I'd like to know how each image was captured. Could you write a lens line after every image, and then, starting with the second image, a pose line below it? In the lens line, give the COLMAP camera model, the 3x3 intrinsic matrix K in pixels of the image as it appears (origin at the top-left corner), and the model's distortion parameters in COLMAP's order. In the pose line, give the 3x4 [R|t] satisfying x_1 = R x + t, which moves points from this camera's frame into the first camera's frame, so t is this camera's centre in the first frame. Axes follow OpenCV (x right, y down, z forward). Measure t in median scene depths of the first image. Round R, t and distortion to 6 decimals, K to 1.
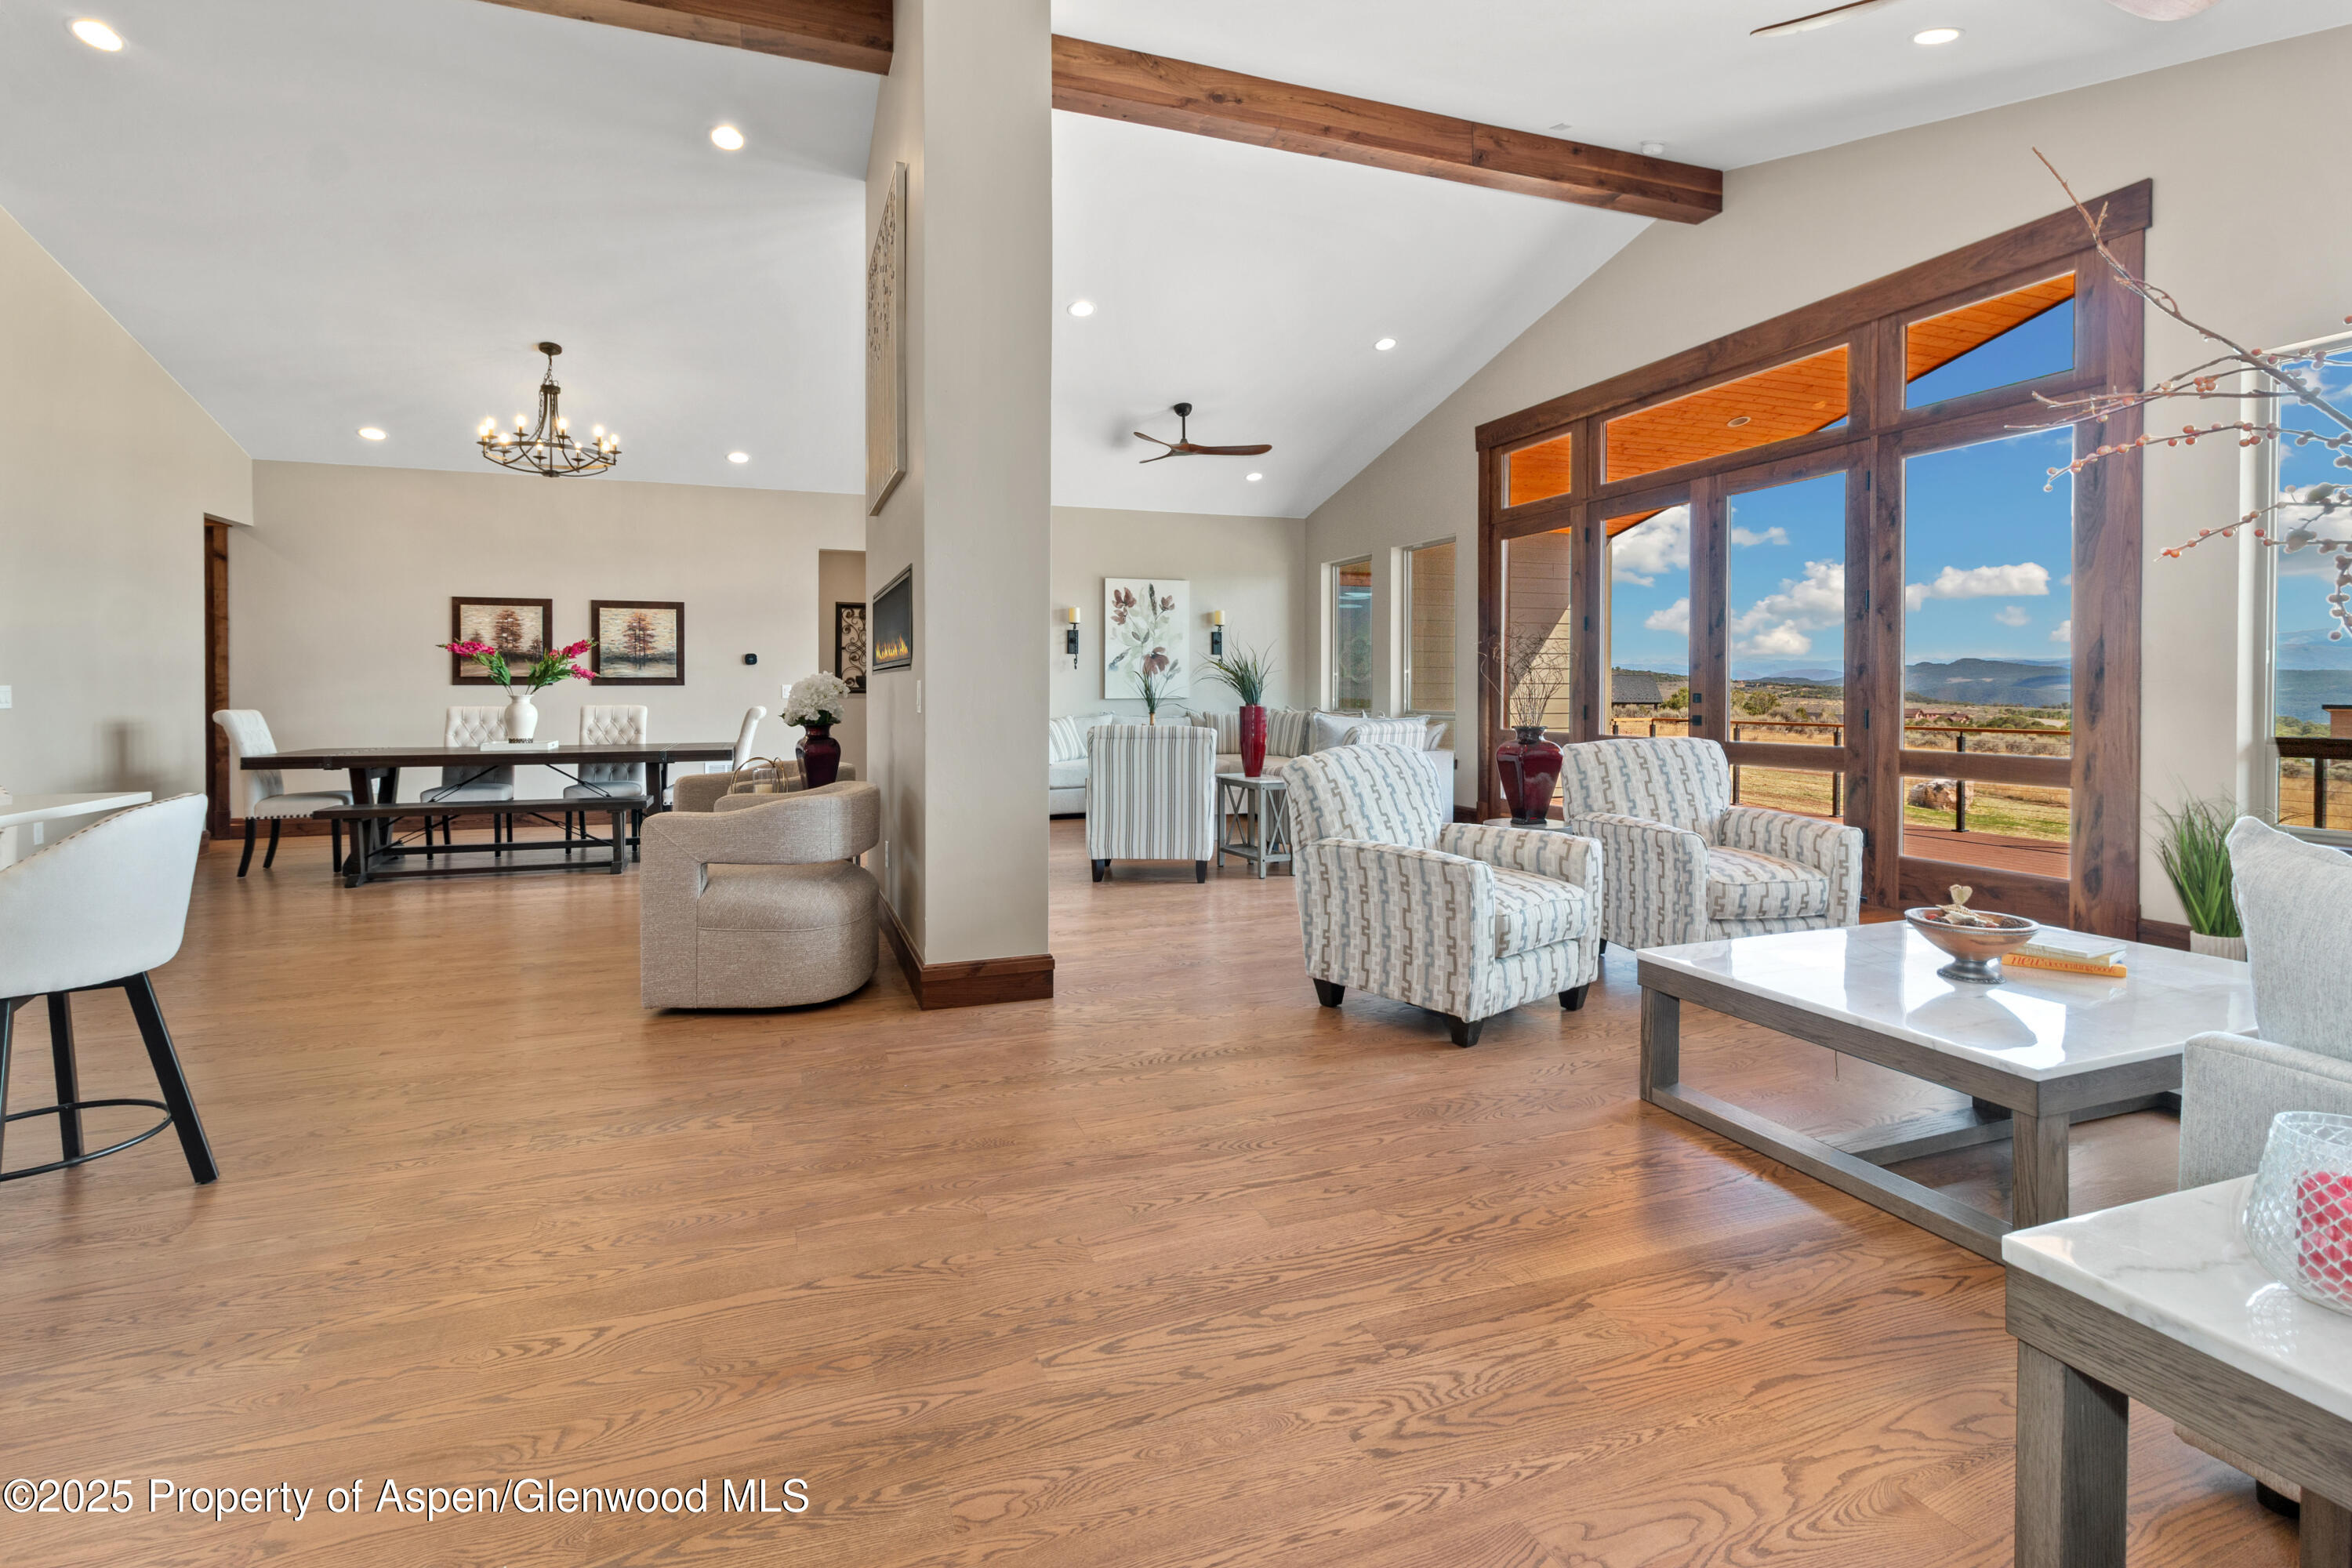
lens RADIAL K [[1095.0, 0, 1178.7], [0, 1095.0, 709.6], [0, 0, 1]] dist [-0.000721, 0.003361]
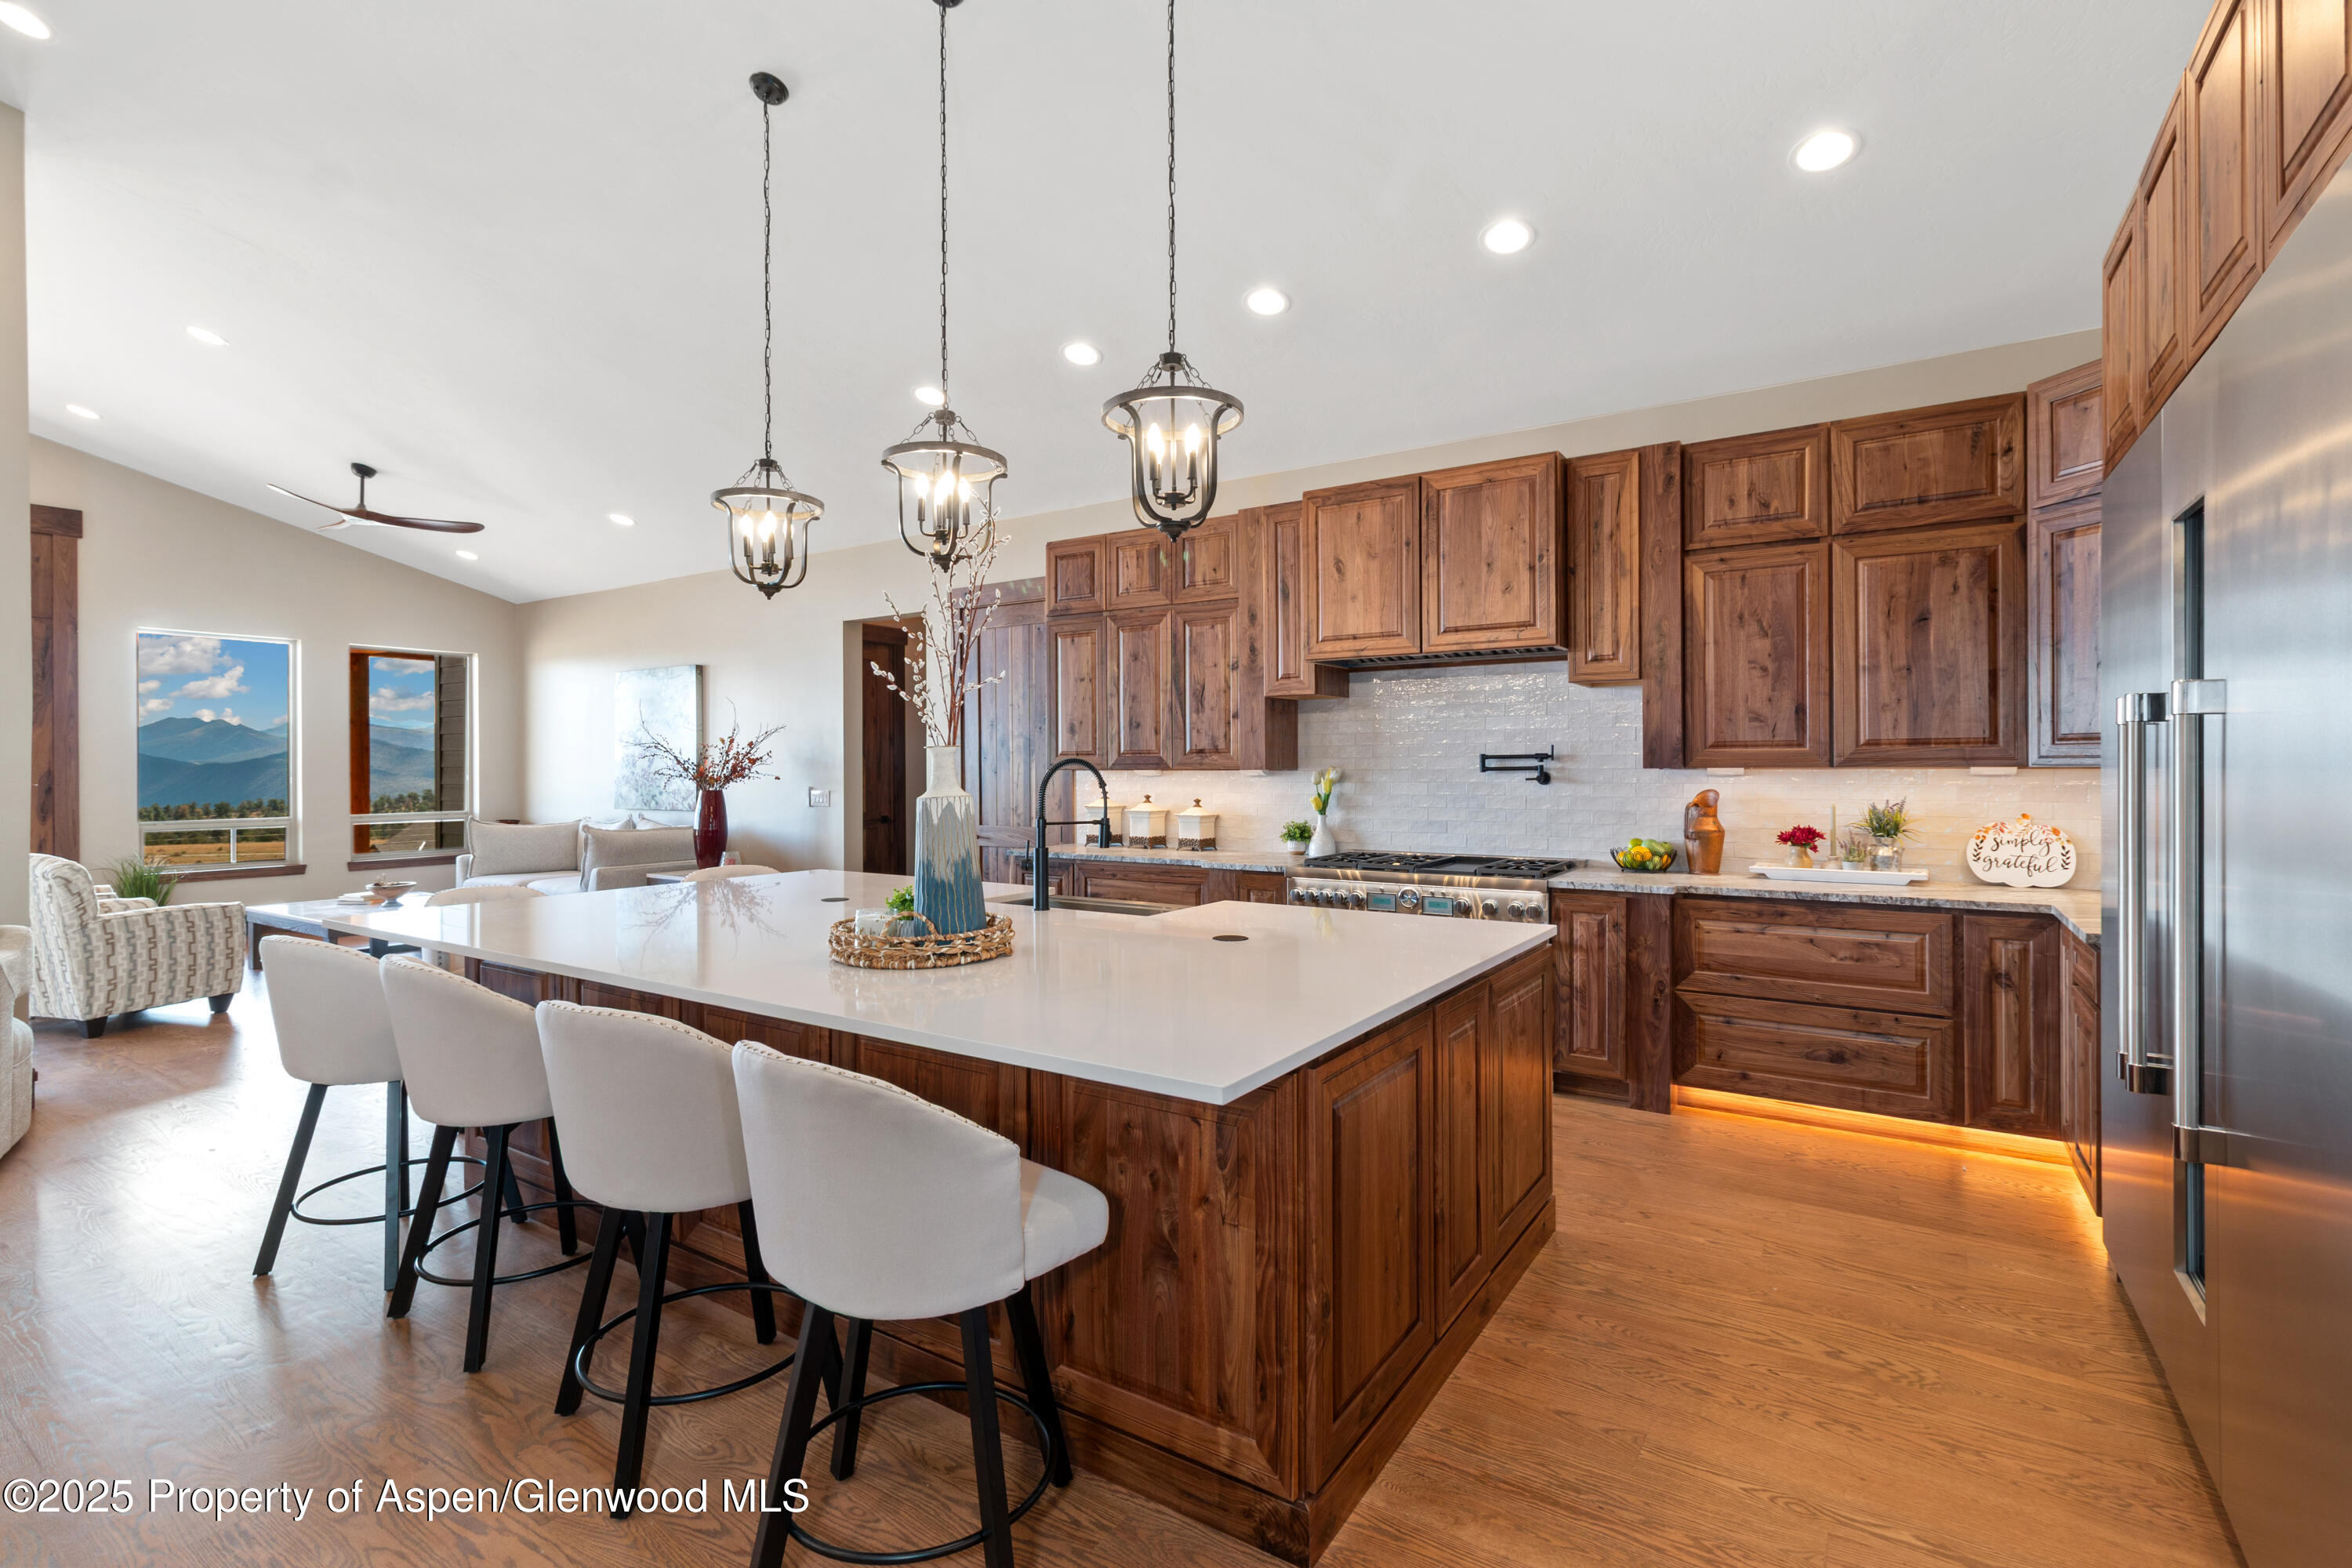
lens RADIAL K [[1095.0, 0, 1175.3], [0, 1095.0, 767.0], [0, 0, 1]] dist [-0.000721, 0.003361]
pose [[-0.584266, 0.006200, 0.811538, -1.105854], [0.020646, 0.999761, 0.007227, -0.033827], [-0.811299, 0.020978, -0.584255, 0.425589]]
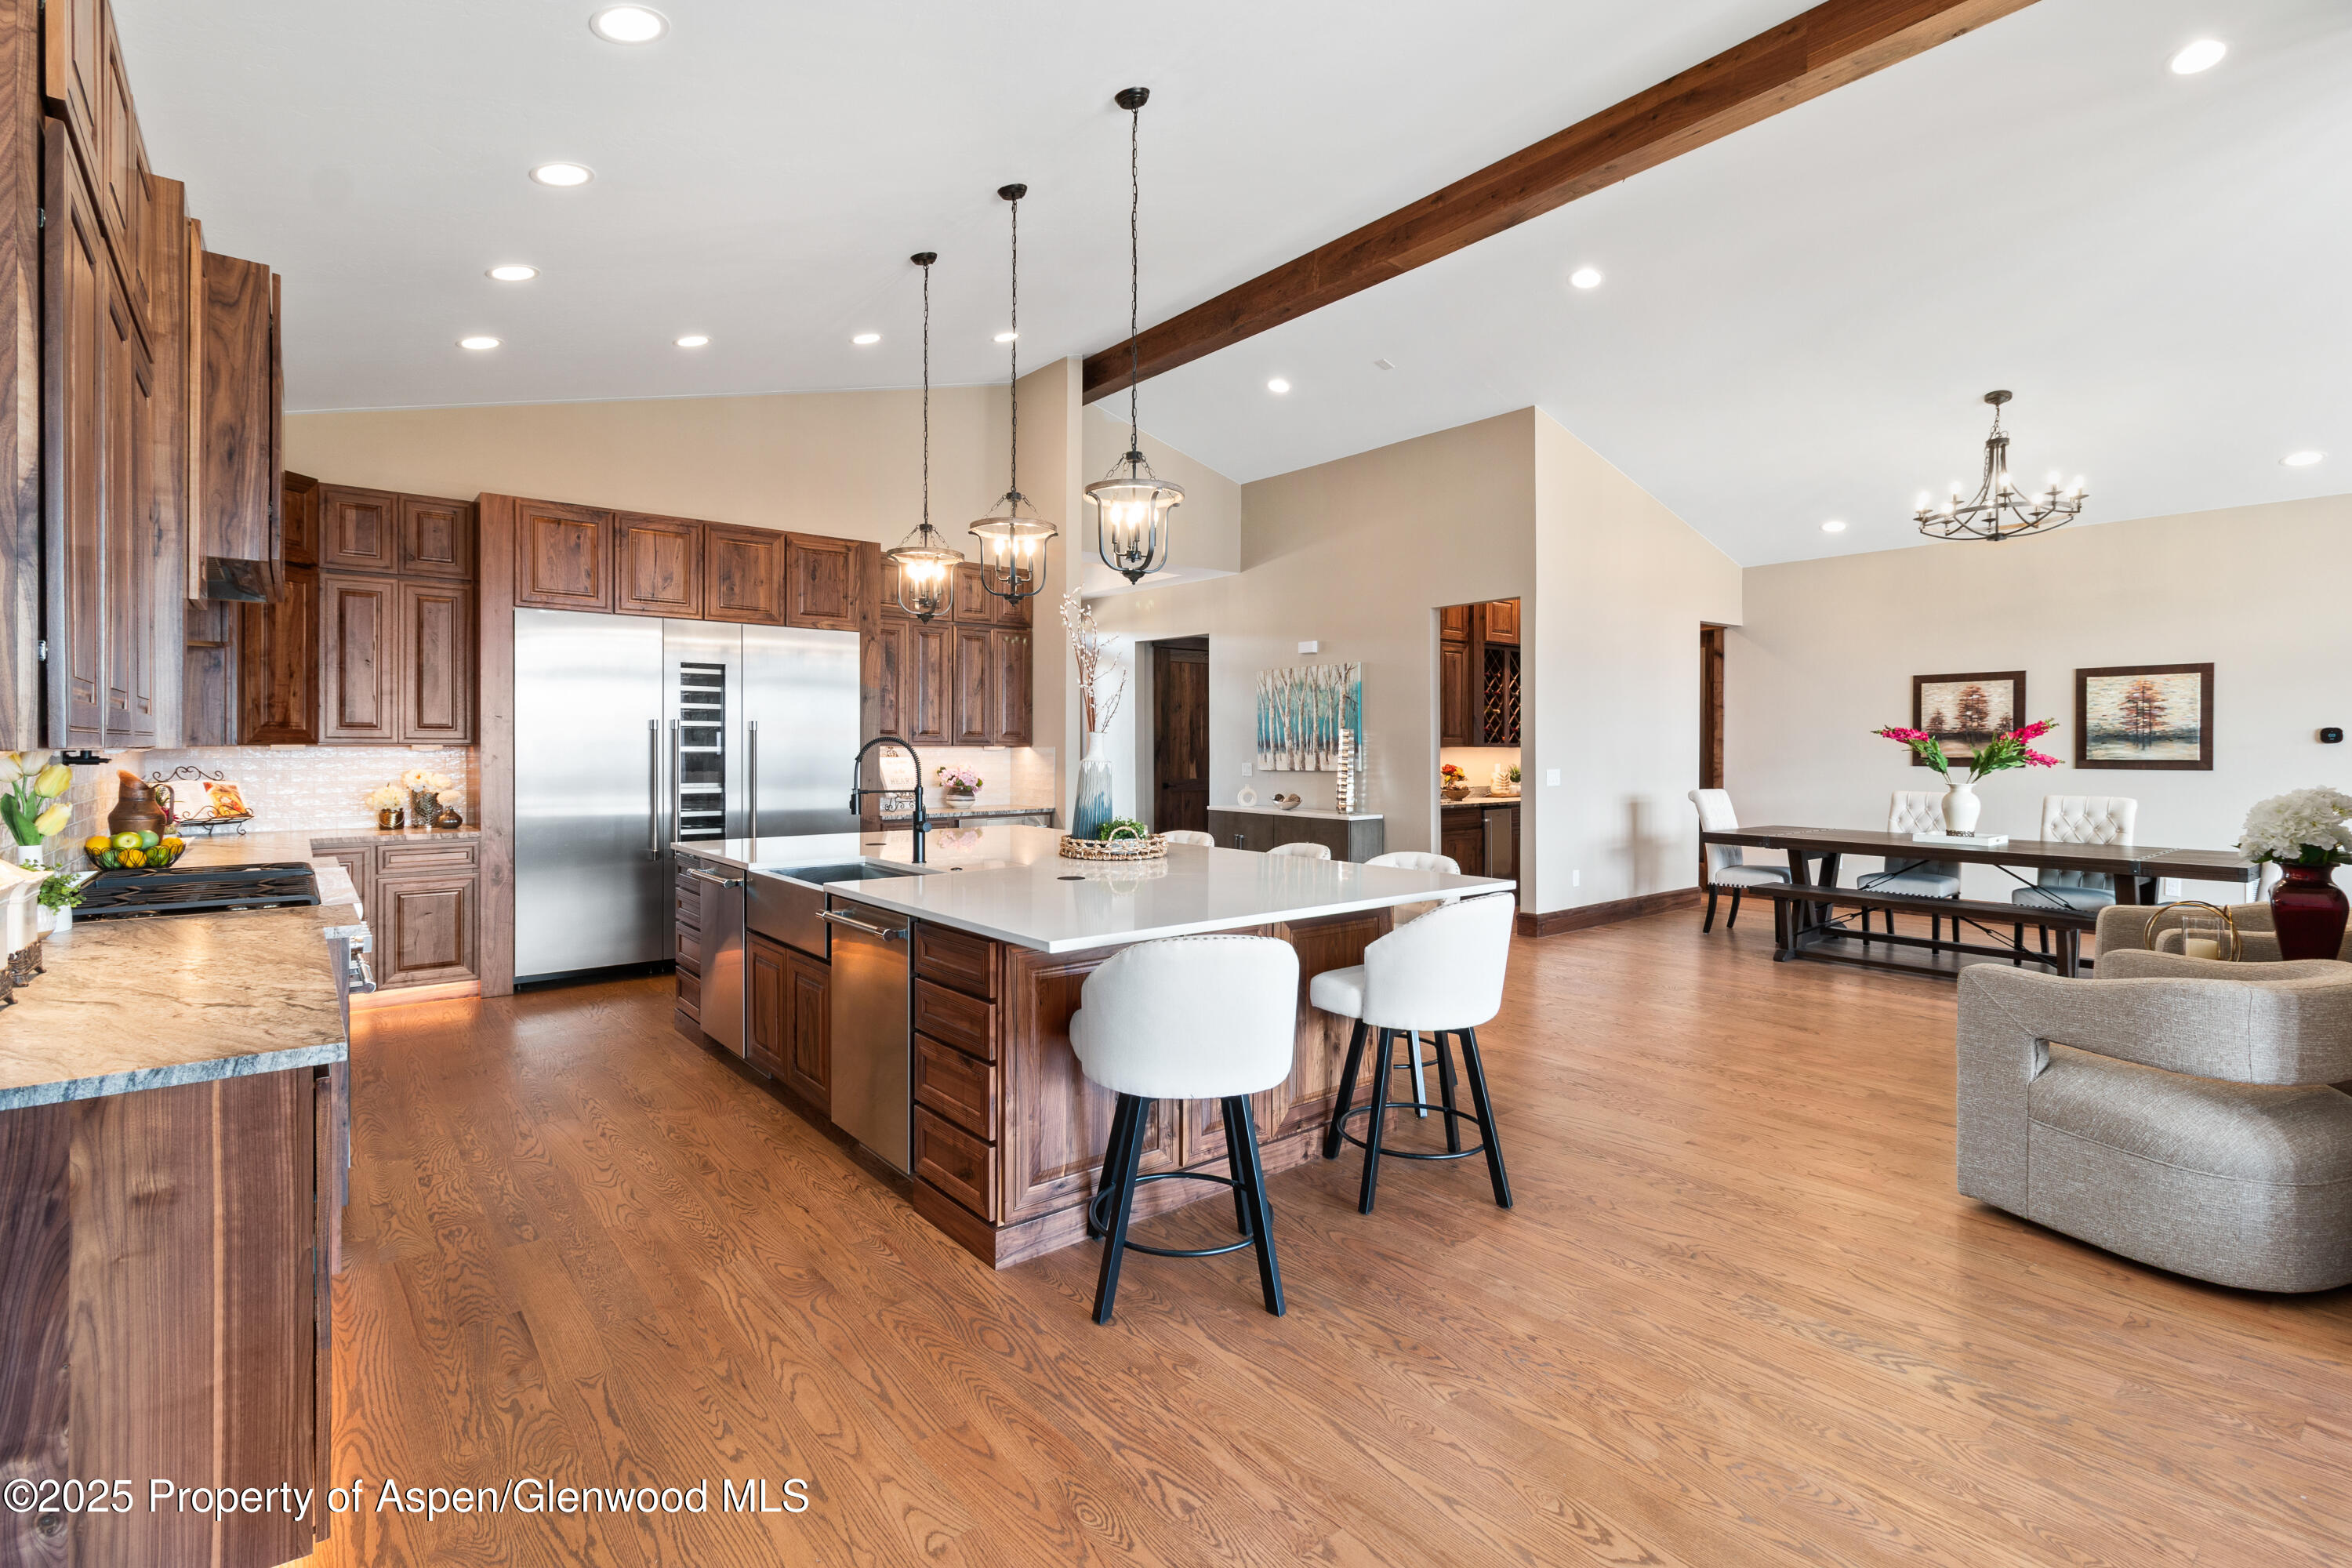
lens RADIAL K [[1095.0, 0, 1174.1], [0, 1095.0, 749.9], [0, 0, 1]] dist [-0.000721, 0.003361]
pose [[0.321627, 0.005761, -0.946849, 0.063791], [-0.021620, 0.999765, -0.001261, -0.030277], [0.946620, 0.020876, 0.321676, 0.094239]]
